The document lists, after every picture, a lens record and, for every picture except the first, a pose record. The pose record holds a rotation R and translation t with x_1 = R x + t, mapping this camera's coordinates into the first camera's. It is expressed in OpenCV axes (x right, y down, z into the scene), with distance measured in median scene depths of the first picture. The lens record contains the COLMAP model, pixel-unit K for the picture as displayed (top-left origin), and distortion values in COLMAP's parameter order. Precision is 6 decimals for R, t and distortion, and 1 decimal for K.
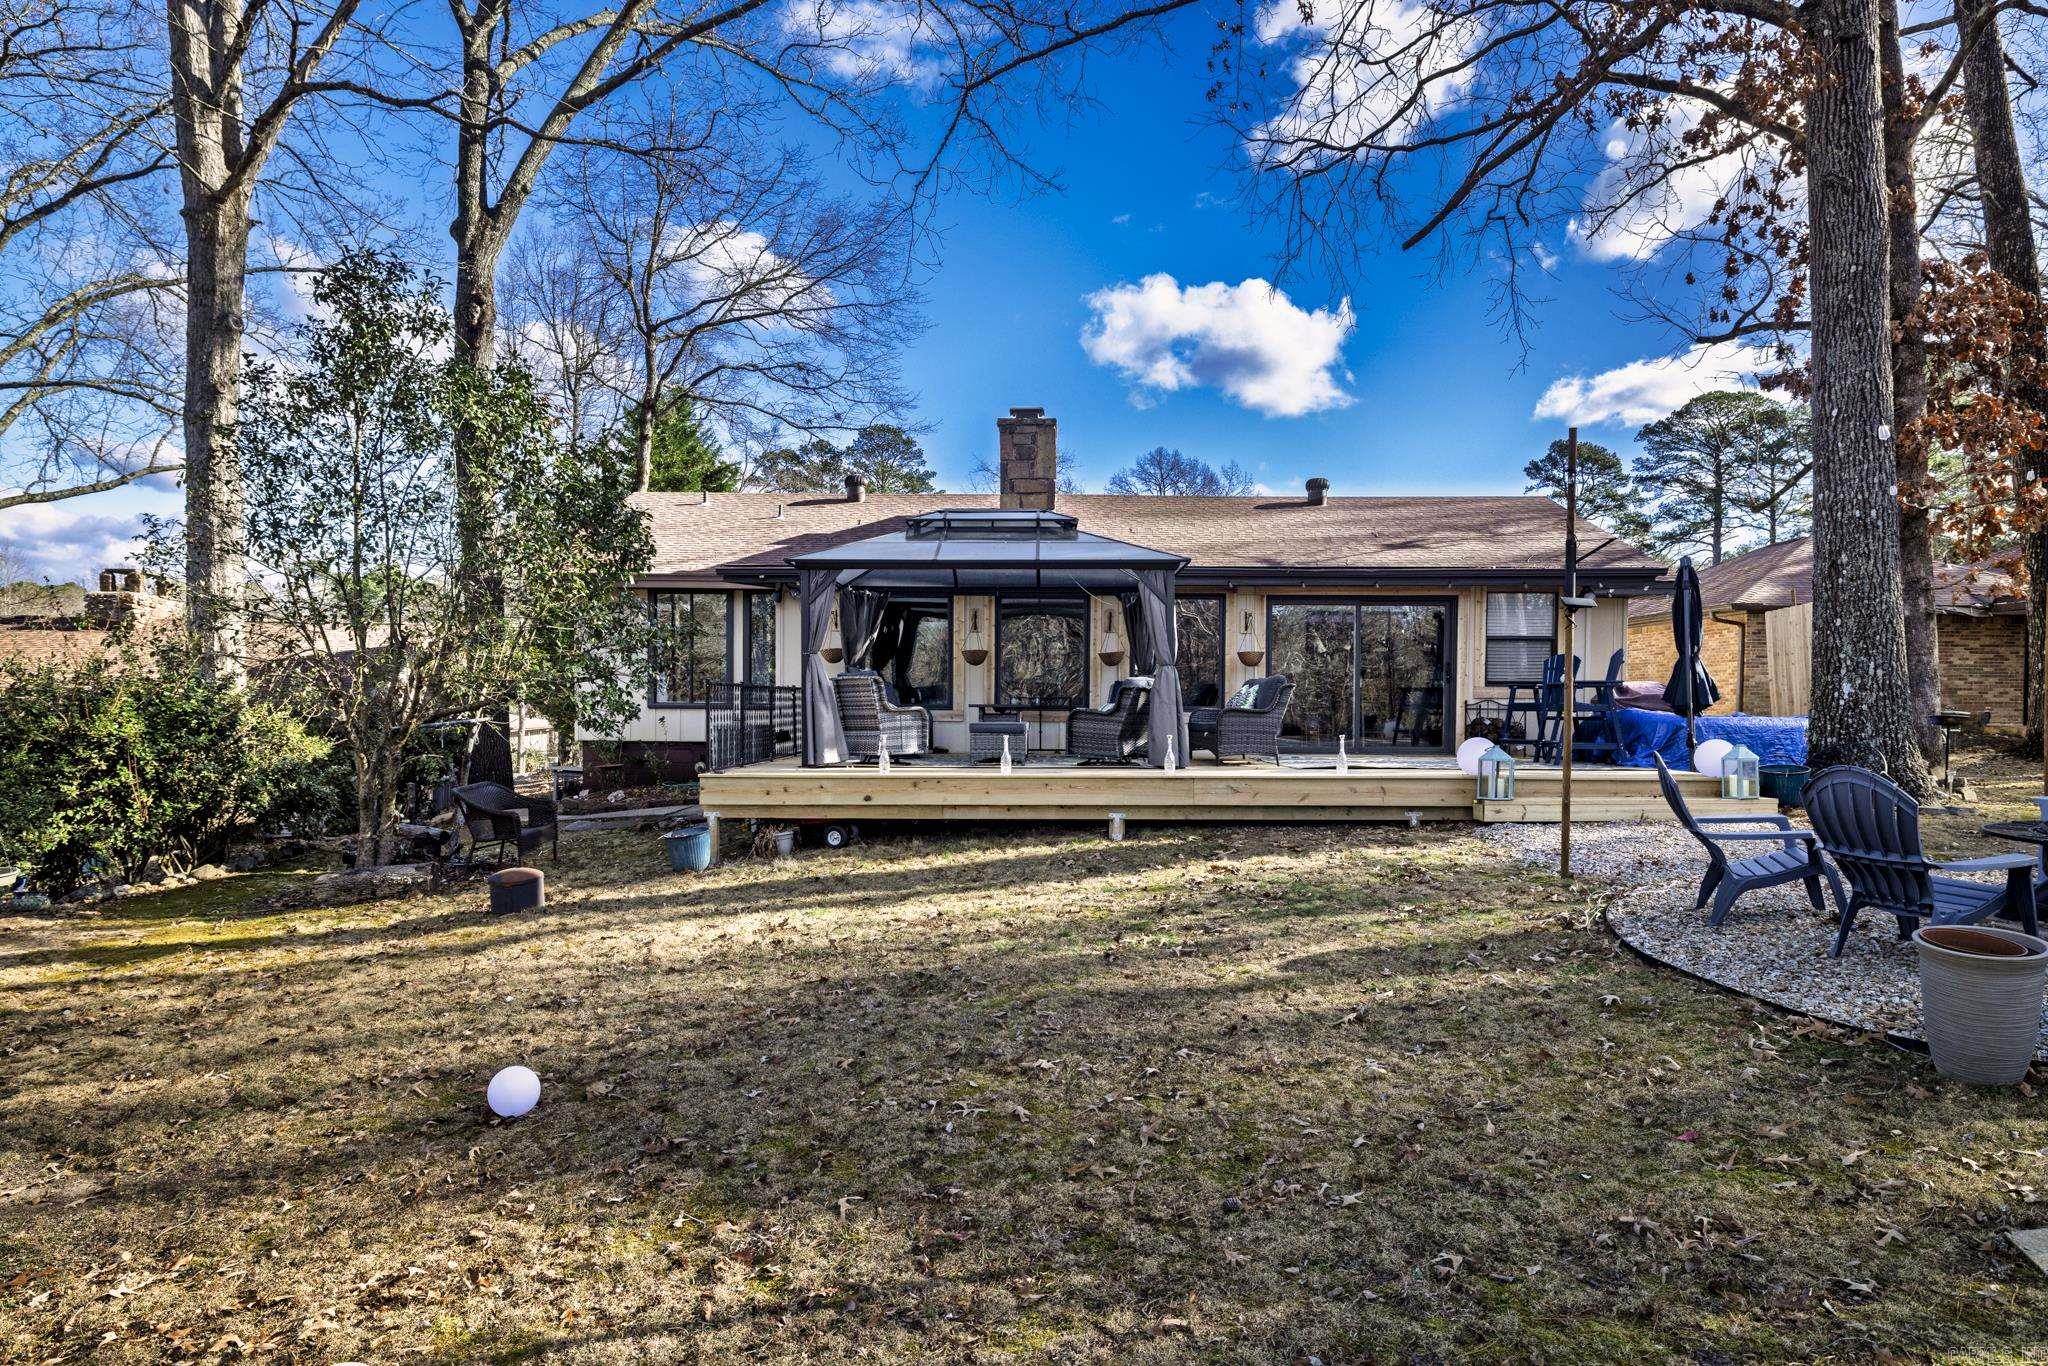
lens RADIAL K [[1195.7, 0, 1028.2], [0, 1195.7, 731.6], [0, 0, 1]] dist [0.001808, 0.001662]
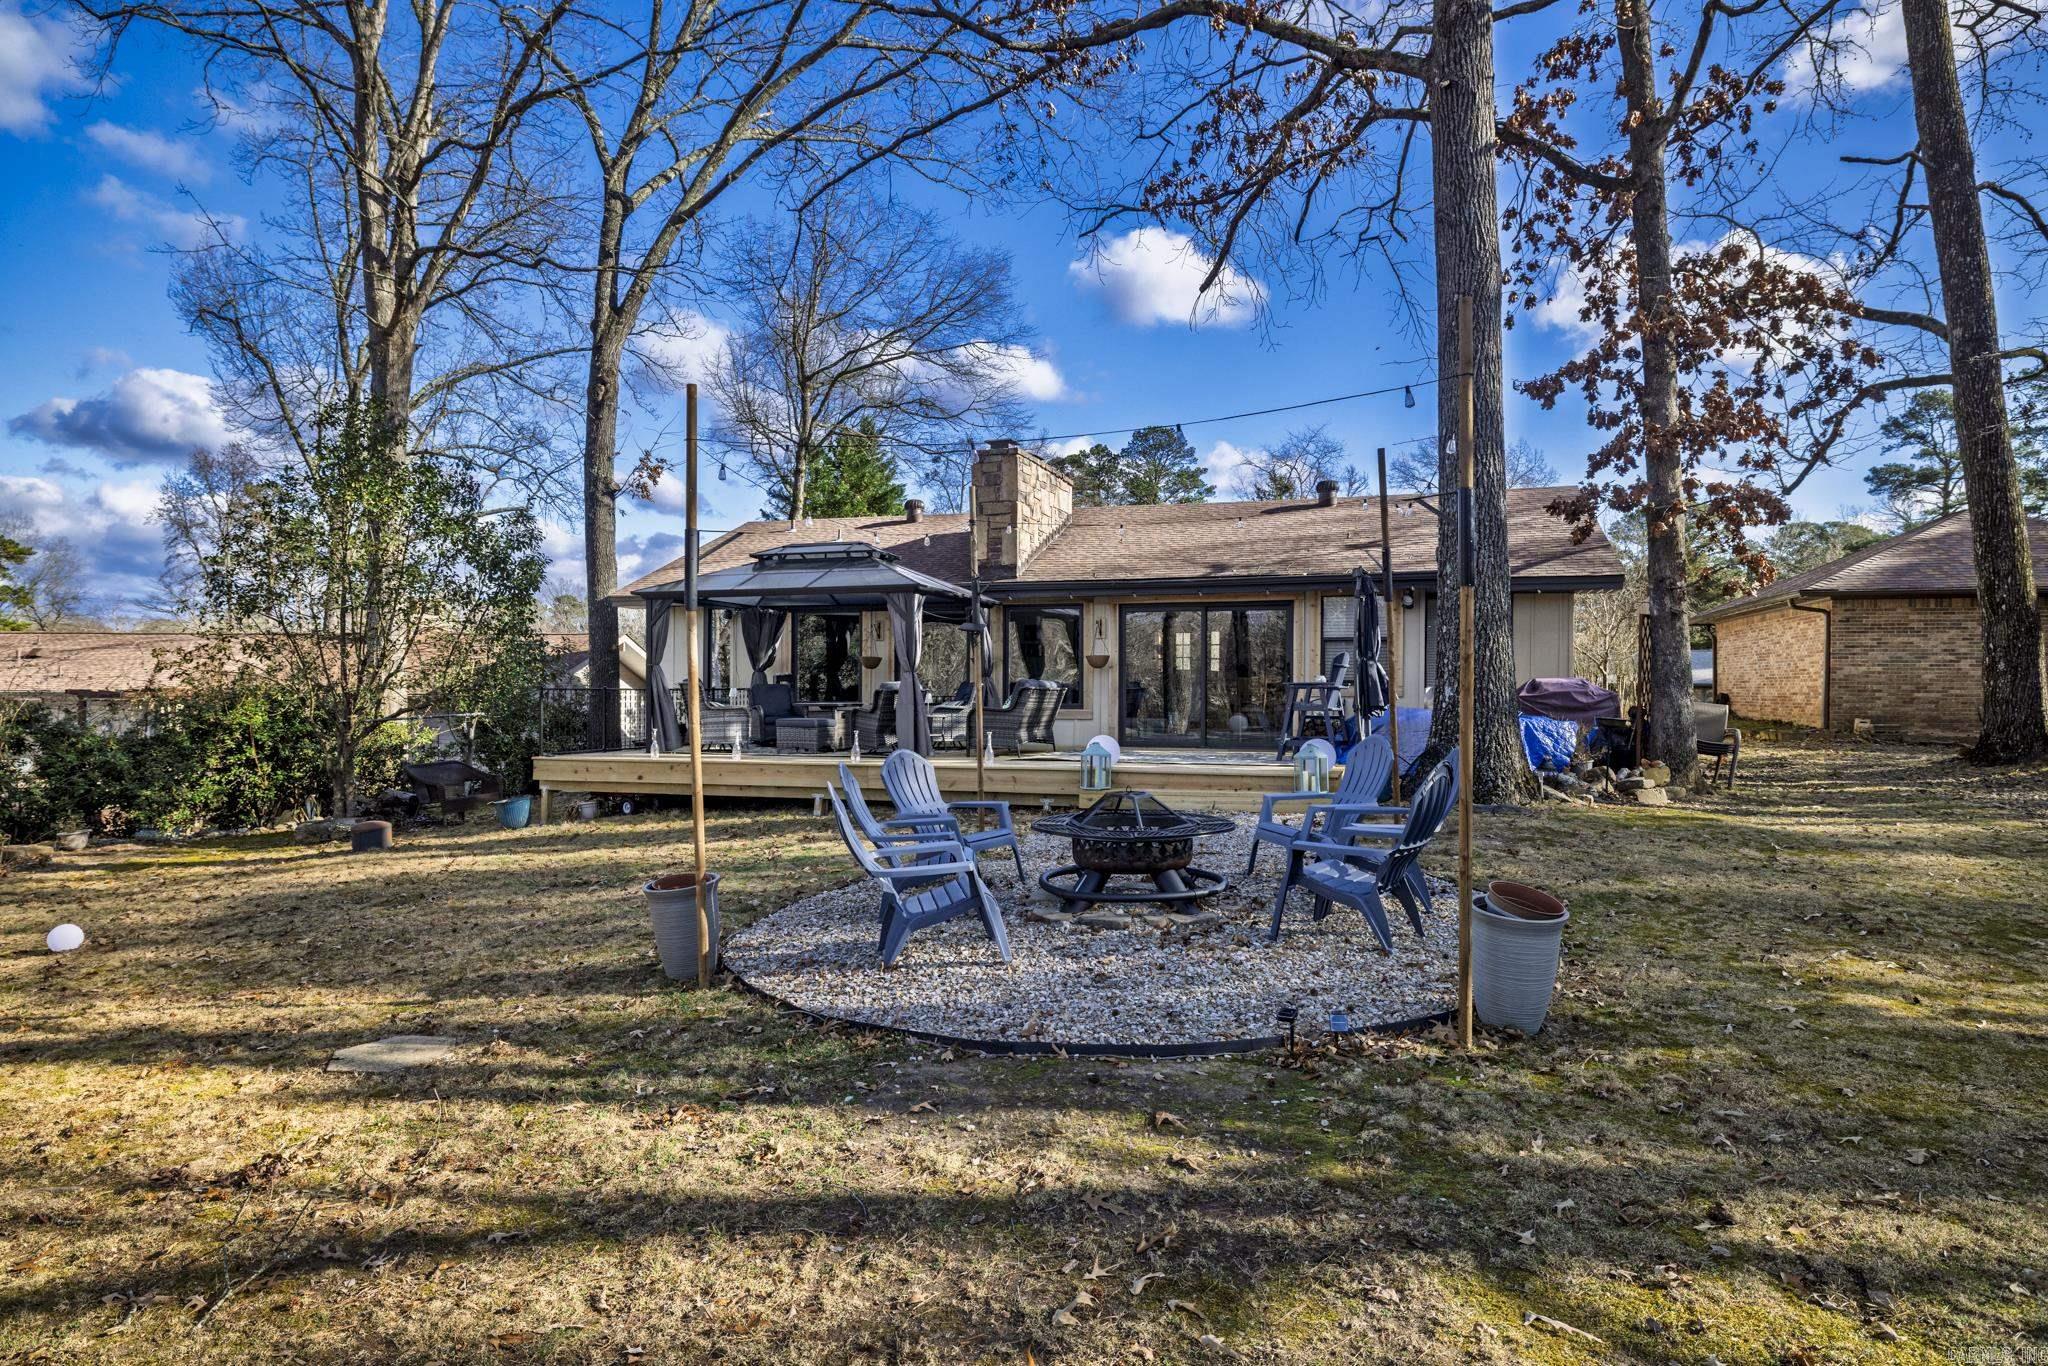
lens RADIAL K [[1181.0, 0, 1024.0], [0, 1181.0, 683.0], [0, 0, 1]] dist [-0.001771, -0.000410]
pose [[0.956105, -0.003726, -0.293001, 0.444568], [-0.005342, 0.999531, -0.030143, -0.007132], [0.292976, 0.030385, 0.955637, -0.073683]]
